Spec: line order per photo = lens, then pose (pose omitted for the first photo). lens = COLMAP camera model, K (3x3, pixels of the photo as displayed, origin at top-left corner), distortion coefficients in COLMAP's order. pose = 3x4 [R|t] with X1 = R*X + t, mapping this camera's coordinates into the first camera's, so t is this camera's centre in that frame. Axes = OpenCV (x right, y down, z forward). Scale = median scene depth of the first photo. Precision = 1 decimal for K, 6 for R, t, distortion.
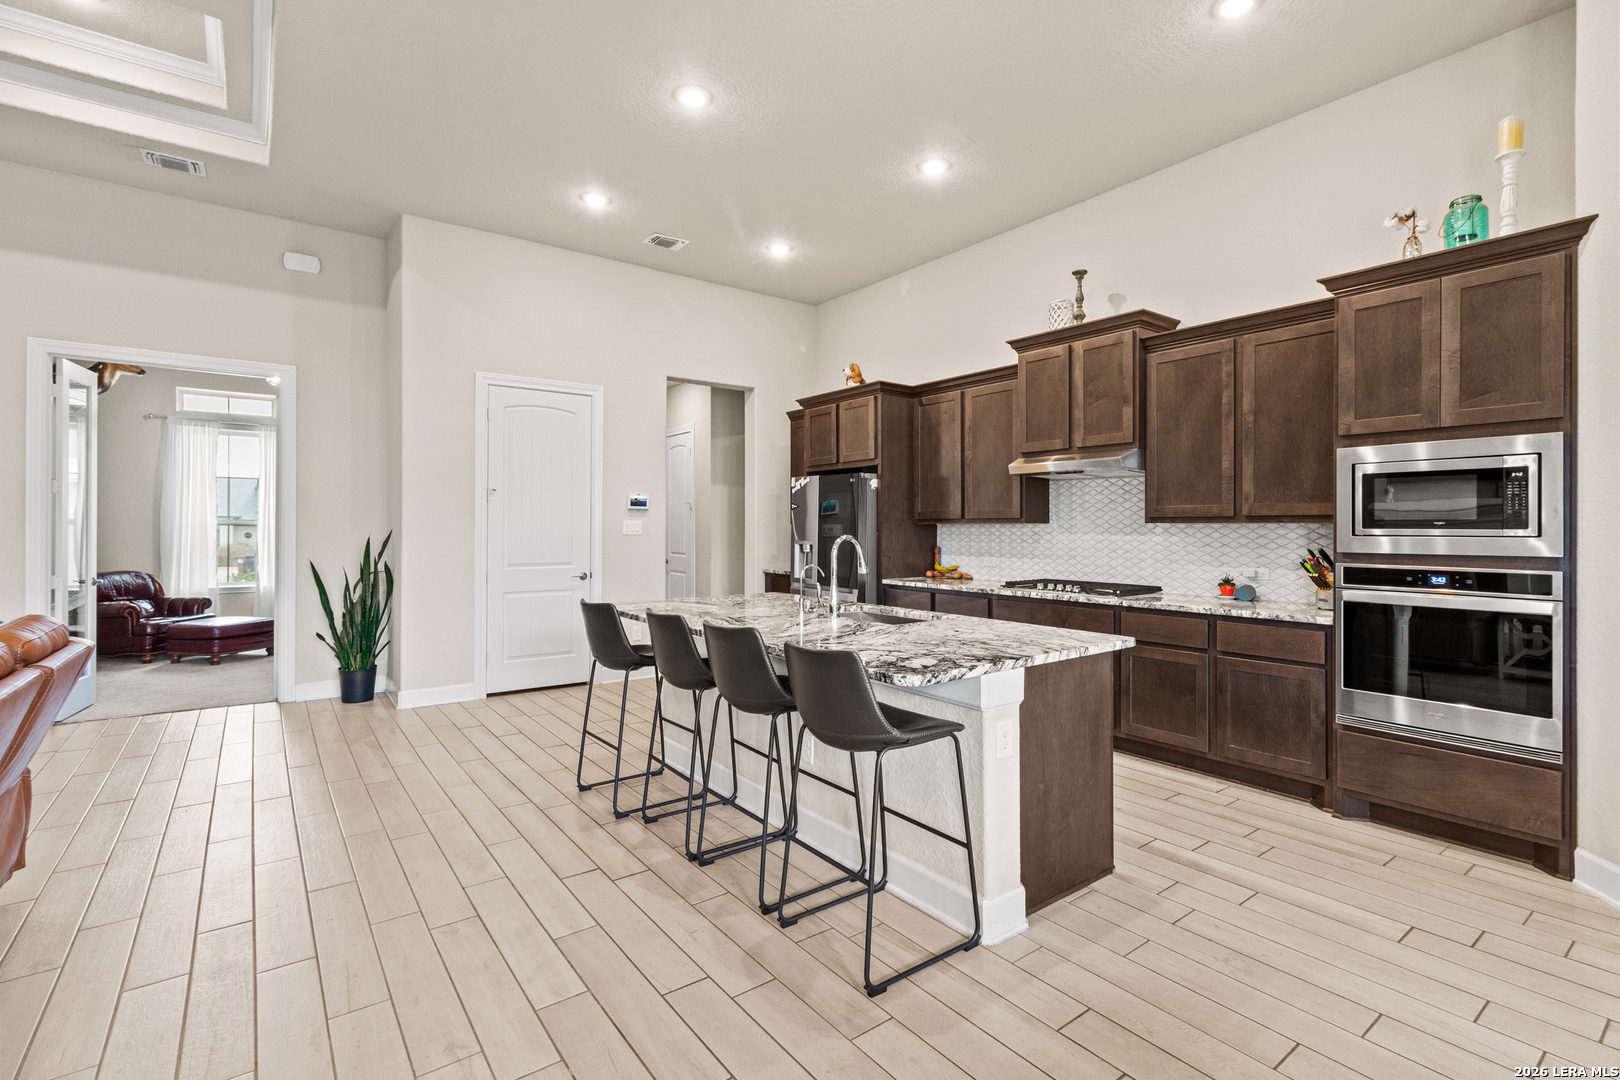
lens RADIAL K [[746.5, 0, 835.6], [0, 746.5, 527.6], [0, 0, 1]] dist [0.009588, 0.001692]
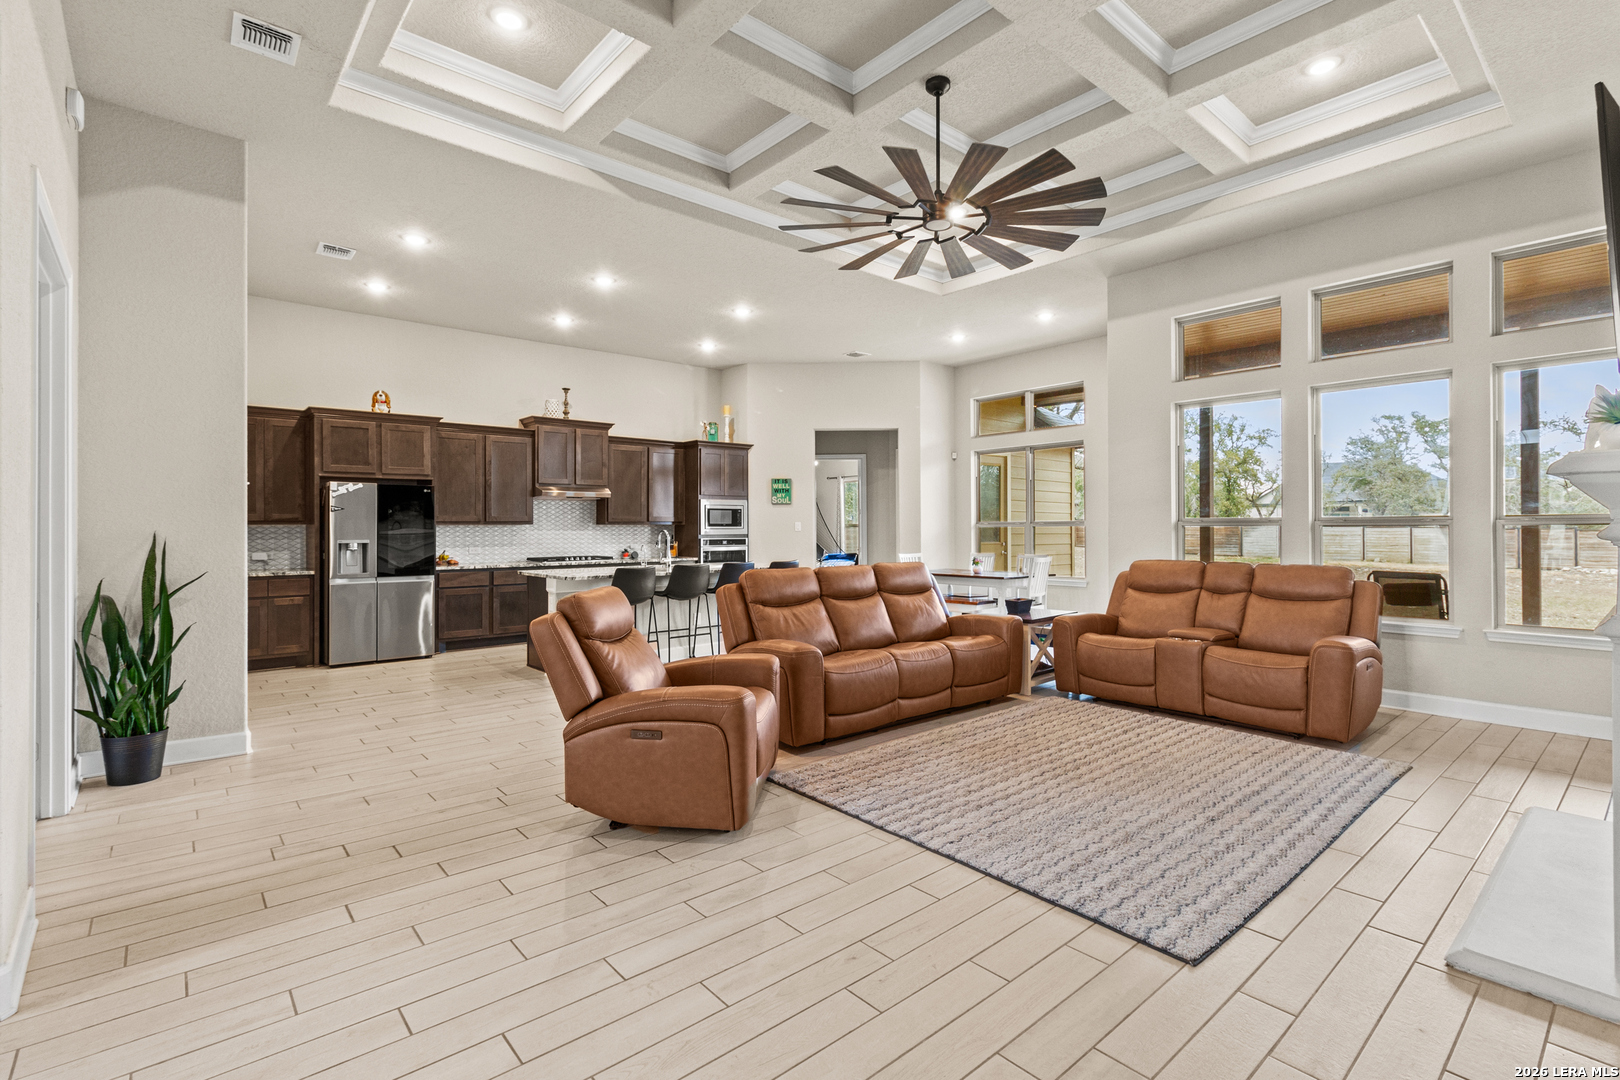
lens RADIAL K [[746.5, 0, 808.5], [0, 746.5, 527.4], [0, 0, 1]] dist [0.009588, 0.001692]
pose [[-0.050838, -0.003337, 0.998701, -1.665371], [0.003320, 0.999988, 0.003510, -0.003680], [-0.998701, 0.003494, -0.050826, 0.530993]]
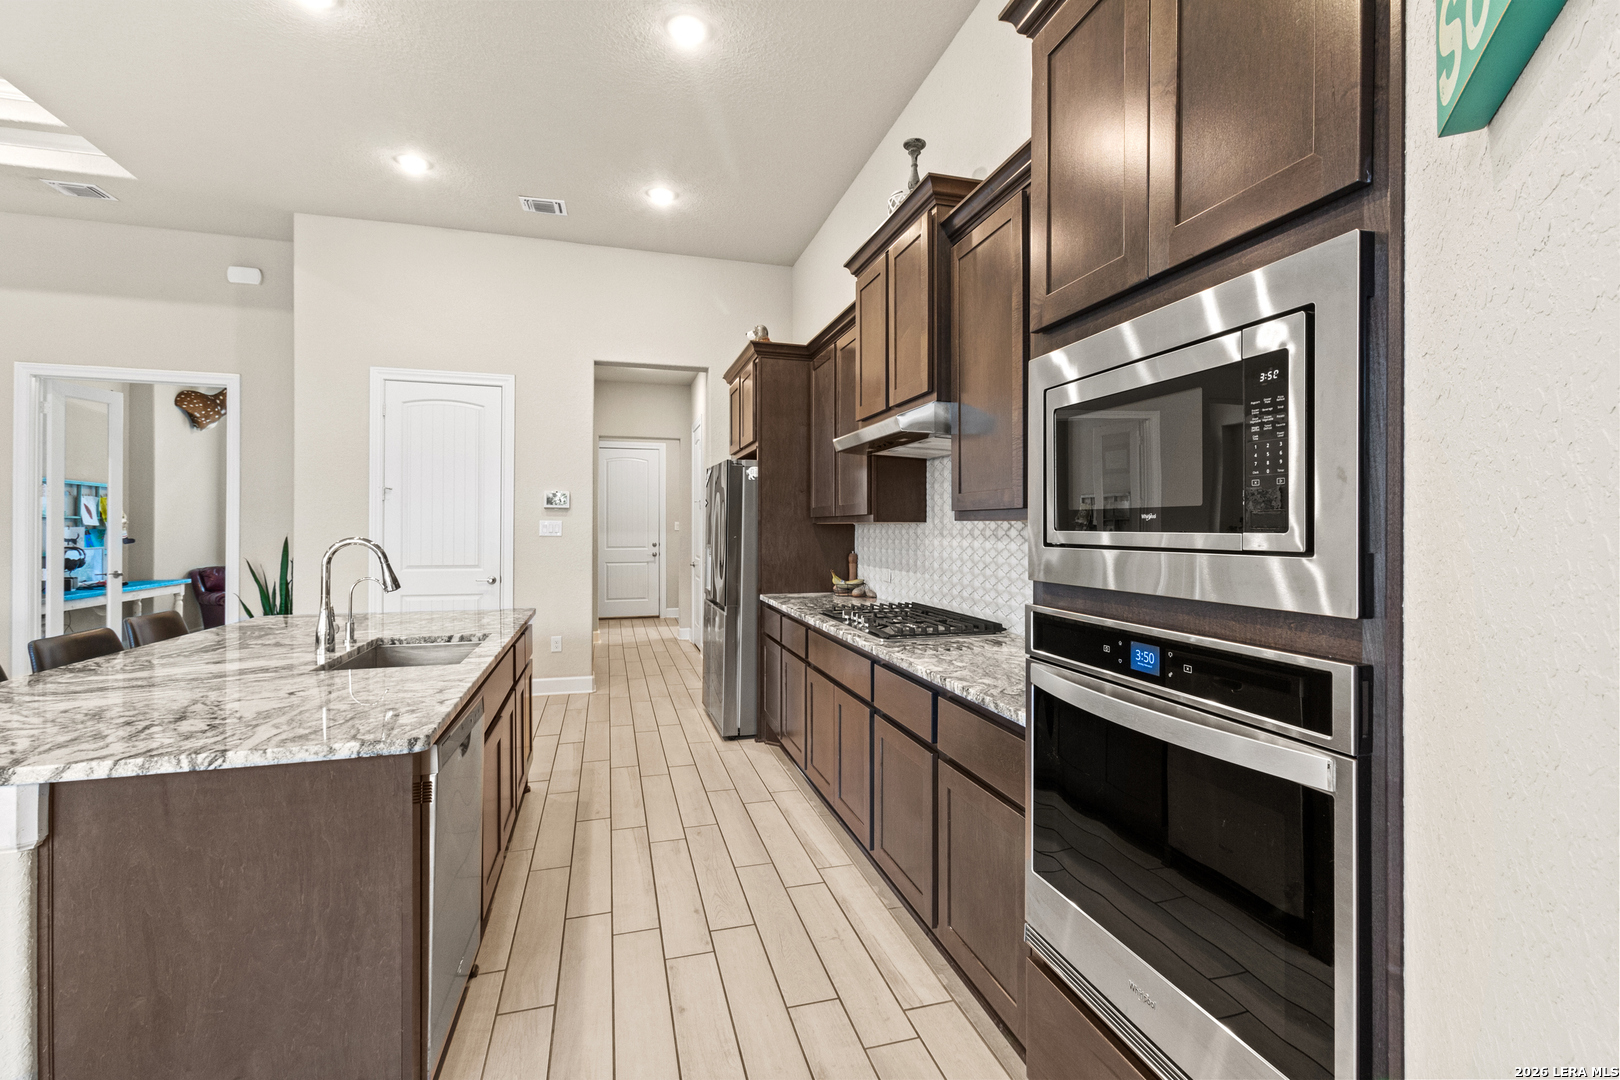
lens RADIAL K [[746.5, 0, 825.7], [0, 746.5, 530.7], [0, 0, 1]] dist [0.009588, 0.001692]
pose [[0.933871, 0.003193, -0.357596, 0.521291], [-0.002665, 0.999995, 0.001969, 0.000829], [0.357601, -0.000886, 0.933874, 0.373415]]
